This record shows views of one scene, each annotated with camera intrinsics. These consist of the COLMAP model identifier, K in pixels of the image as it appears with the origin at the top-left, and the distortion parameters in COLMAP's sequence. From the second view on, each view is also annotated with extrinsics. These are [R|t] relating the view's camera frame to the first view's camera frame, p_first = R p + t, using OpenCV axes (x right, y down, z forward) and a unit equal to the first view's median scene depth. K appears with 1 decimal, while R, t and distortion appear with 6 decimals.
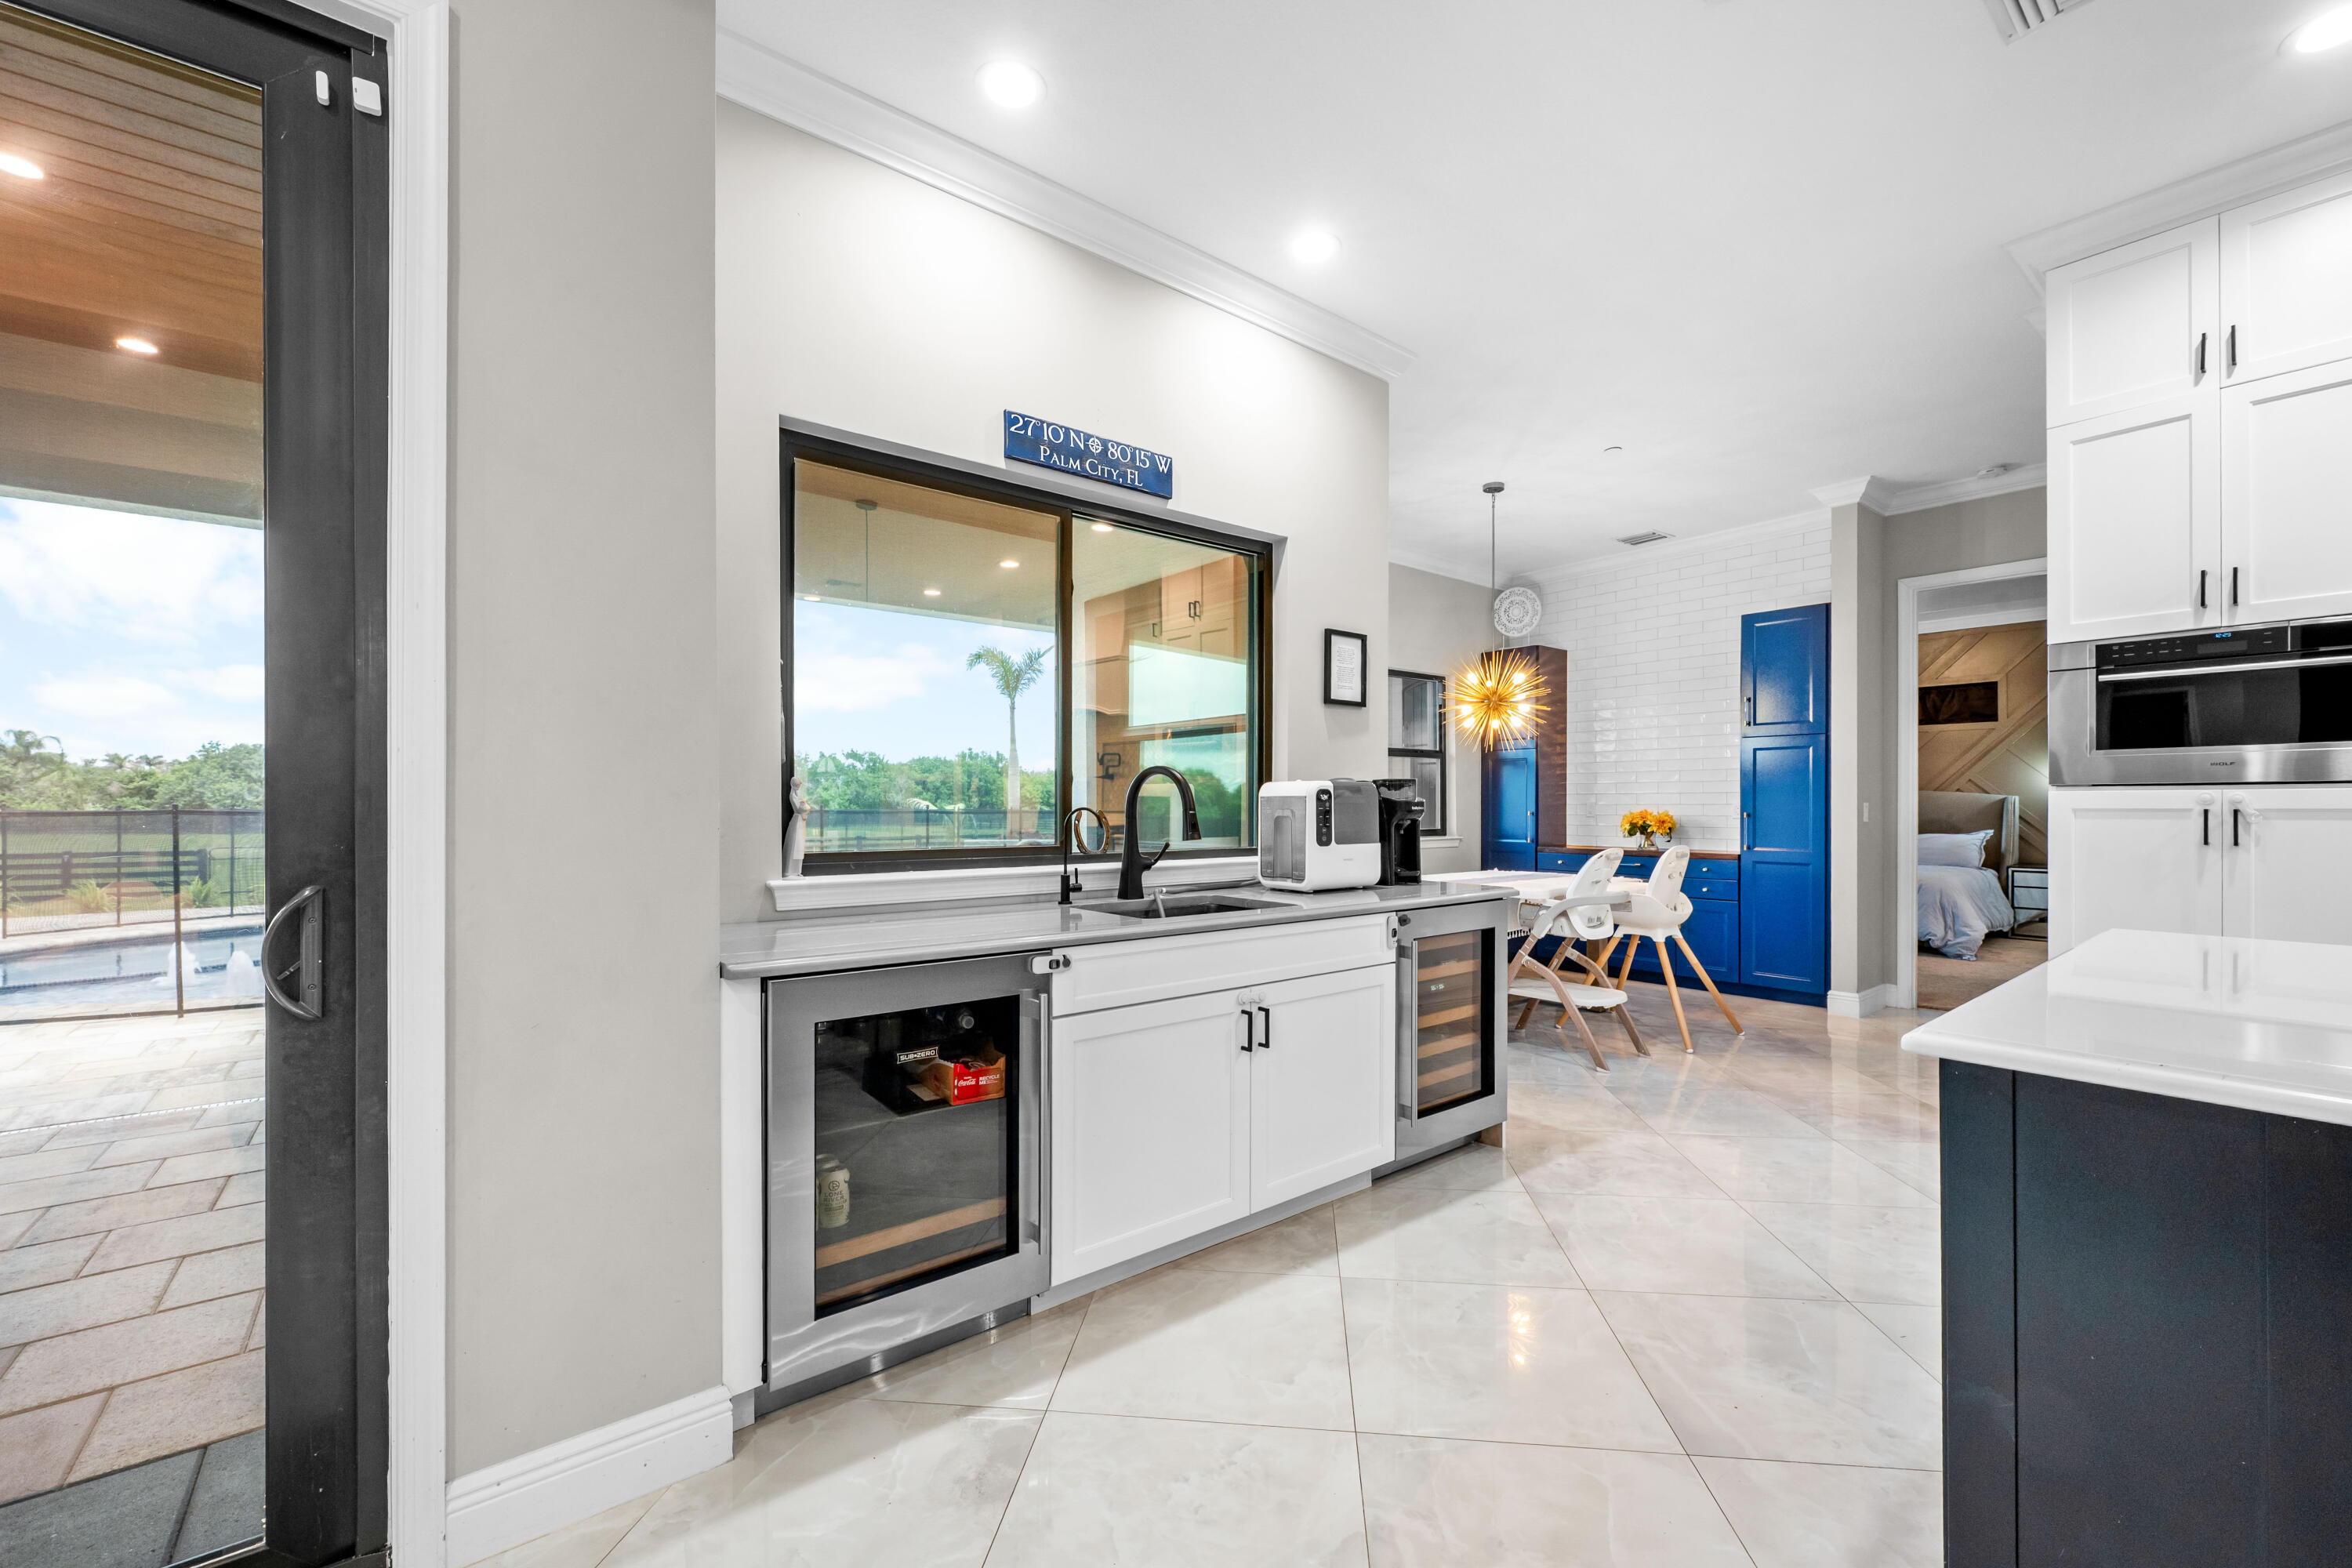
lens RADIAL K [[950.3, 0, 1180.9], [0, 950.3, 802.9], [0, 0, 1]] dist [-0.002186, -0.000315]
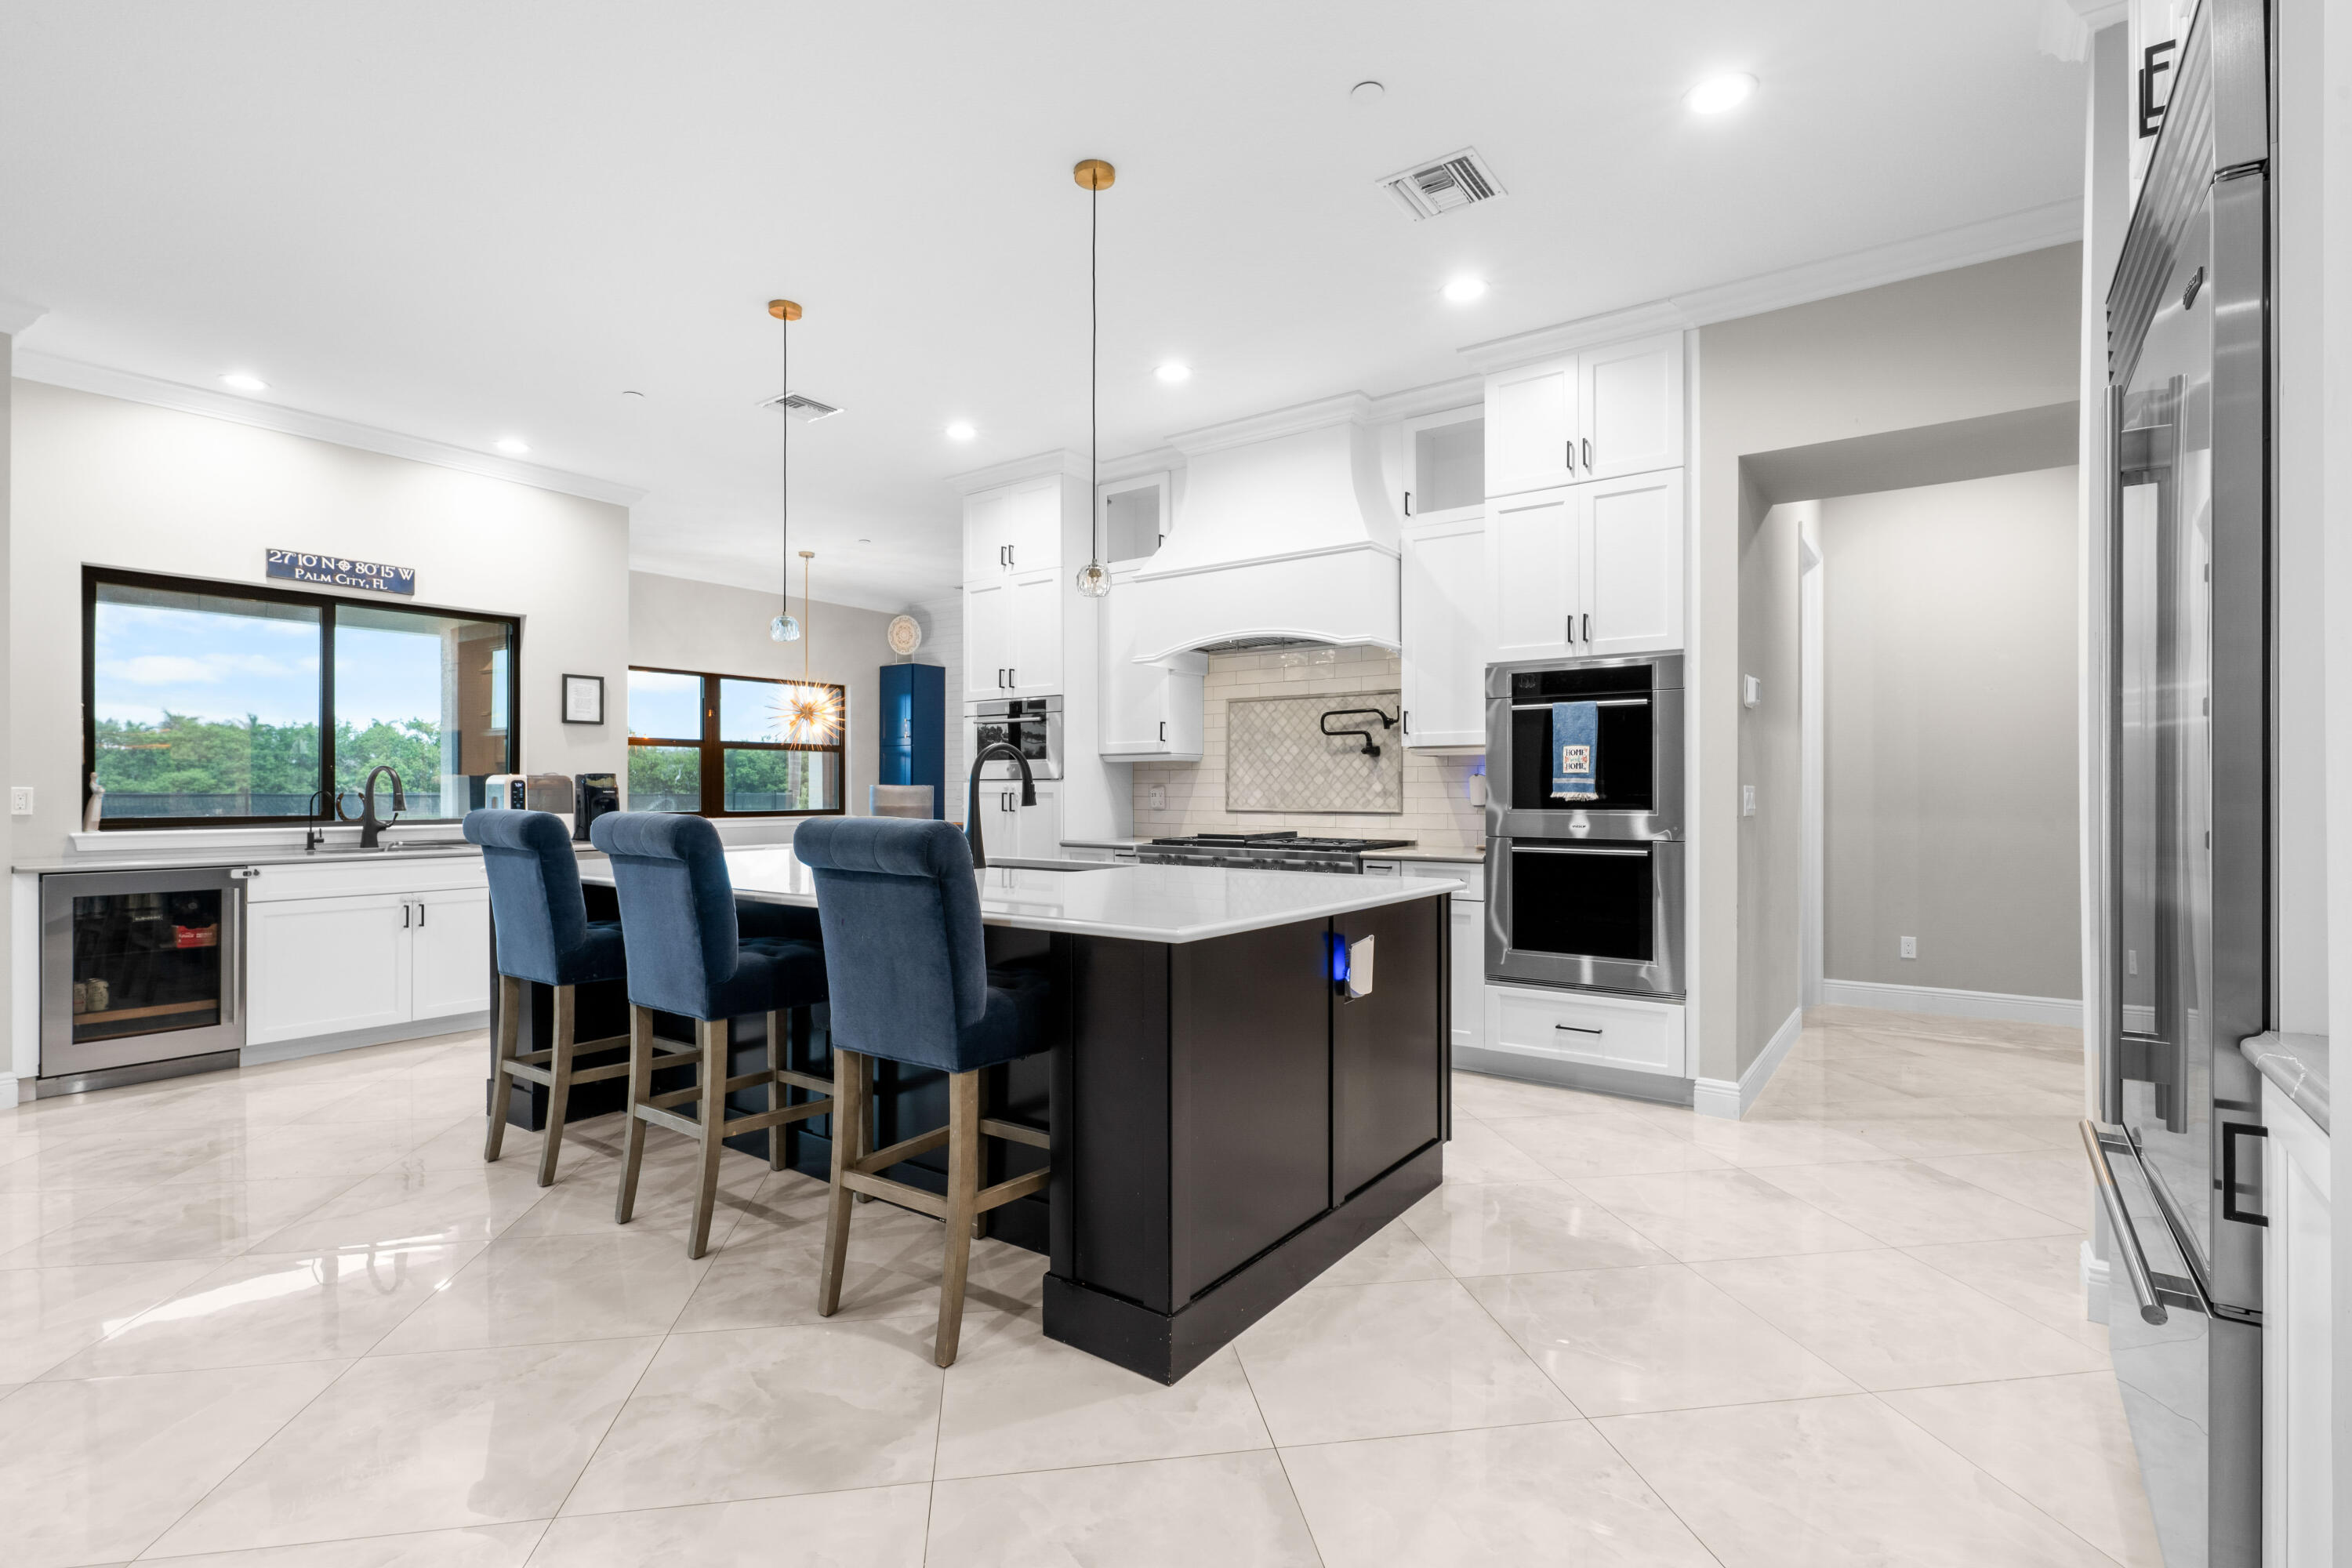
lens RADIAL K [[1089.4, 0, 1176.0], [0, 1089.4, 784.0], [0, 0, 1]] dist [-0.000477, 0.000628]
pose [[0.963296, 0.002449, 0.268430, 0.782688], [-0.001422, 0.999991, -0.004019, -0.002222], [-0.268438, 0.003490, 0.963291, -1.166202]]
